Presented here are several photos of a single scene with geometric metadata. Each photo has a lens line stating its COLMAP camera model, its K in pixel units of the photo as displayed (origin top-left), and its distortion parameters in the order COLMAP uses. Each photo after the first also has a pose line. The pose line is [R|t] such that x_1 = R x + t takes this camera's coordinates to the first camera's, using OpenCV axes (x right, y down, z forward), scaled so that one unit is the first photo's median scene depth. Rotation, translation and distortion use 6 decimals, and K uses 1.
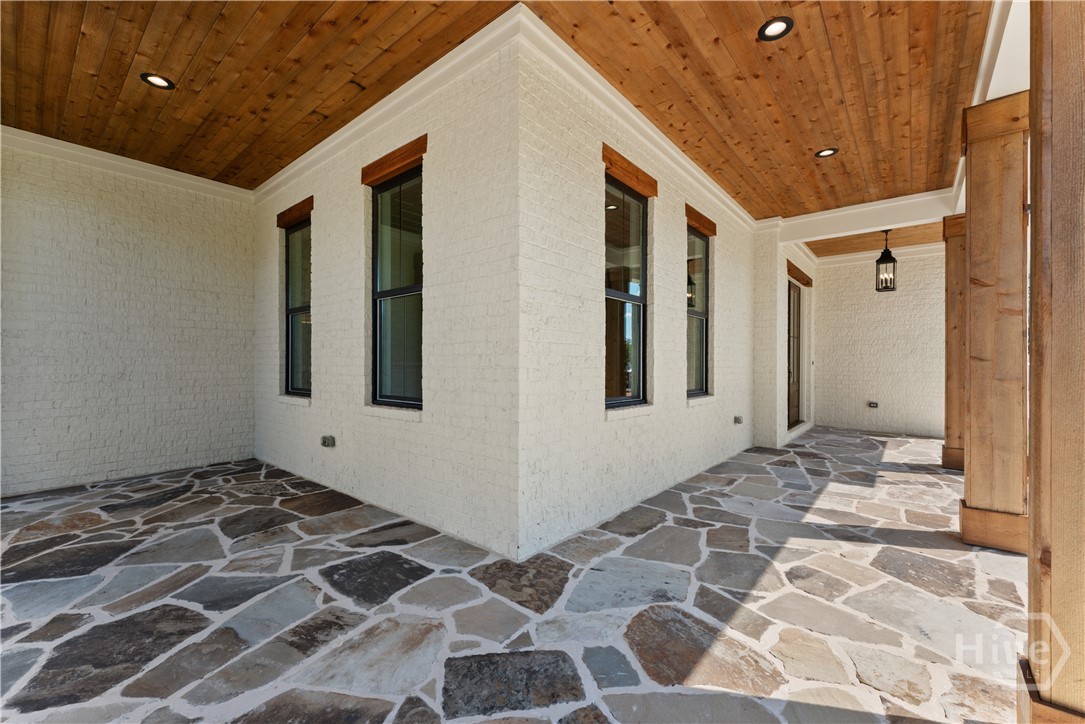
lens RADIAL K [[443.3, 0, 542.5], [0, 443.3, 362.0], [0, 0, 1]] dist [0.000717, -0.000159]
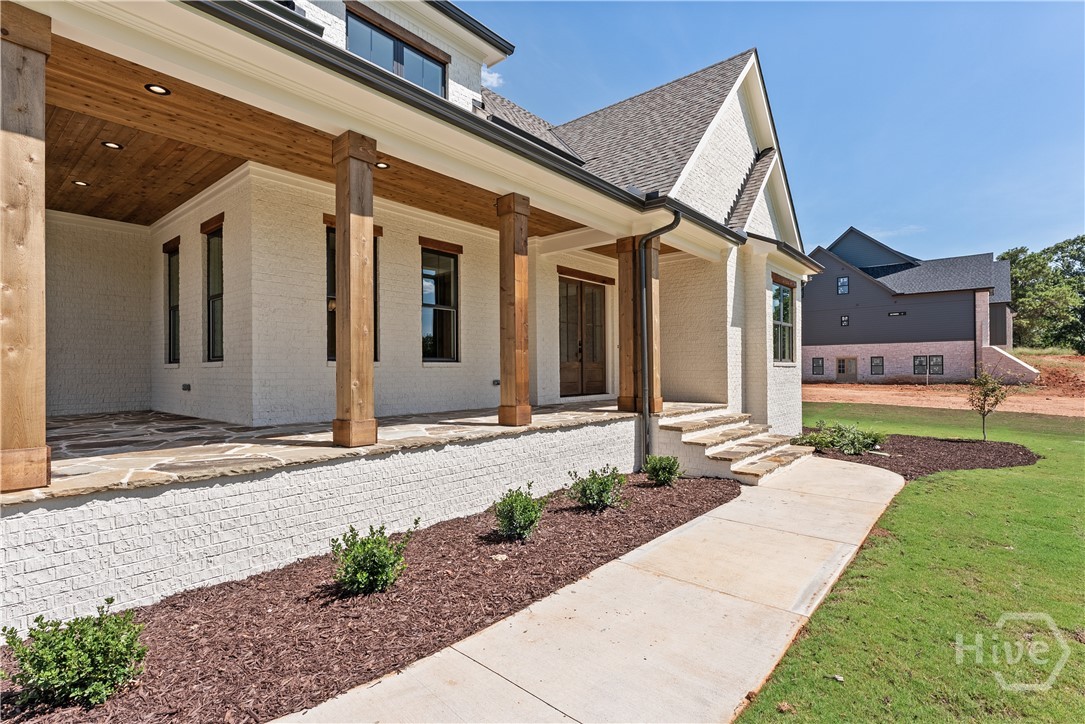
lens RADIAL K [[519.1, 0, 542.5], [0, 519.1, 362.0], [0, 0, 1]] dist [-0.000894, 0.000183]
pose [[0.999926, -0.009976, -0.006914, 0.861507], [0.009901, 0.999893, -0.010729, 0.121974], [0.007020, 0.010659, 0.999919, -0.922841]]
